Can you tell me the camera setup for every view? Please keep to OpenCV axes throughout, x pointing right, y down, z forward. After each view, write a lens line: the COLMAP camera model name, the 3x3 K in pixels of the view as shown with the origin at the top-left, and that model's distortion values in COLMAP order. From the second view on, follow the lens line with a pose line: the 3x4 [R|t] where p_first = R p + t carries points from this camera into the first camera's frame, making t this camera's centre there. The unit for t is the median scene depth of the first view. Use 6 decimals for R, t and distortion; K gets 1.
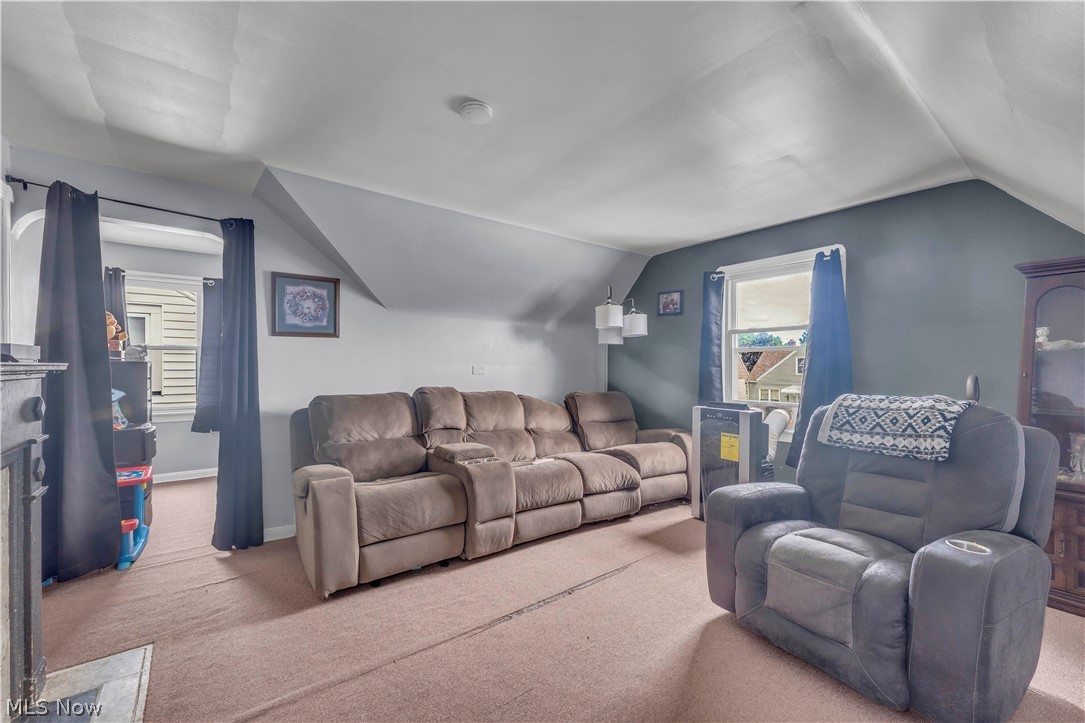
lens RADIAL K [[440.6, 0, 536.8], [0, 440.6, 362.7], [0, 0, 1]] dist [0.000537, -0.000948]
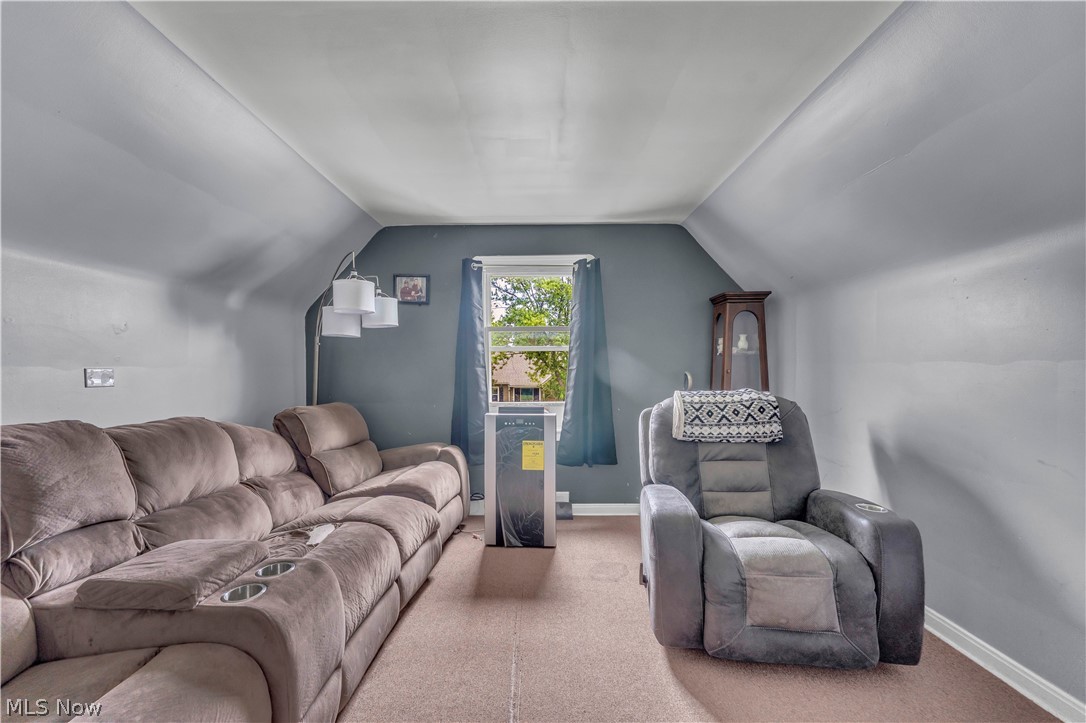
lens RADIAL K [[441.0, 0, 539.8], [0, 441.0, 367.2], [0, 0, 1]] dist [0.000537, -0.000948]
pose [[0.618320, -0.005999, 0.785904, -0.261803], [-0.000039, 0.999971, 0.007665, 0.002764], [-0.785926, -0.004770, 0.618302, 0.428654]]
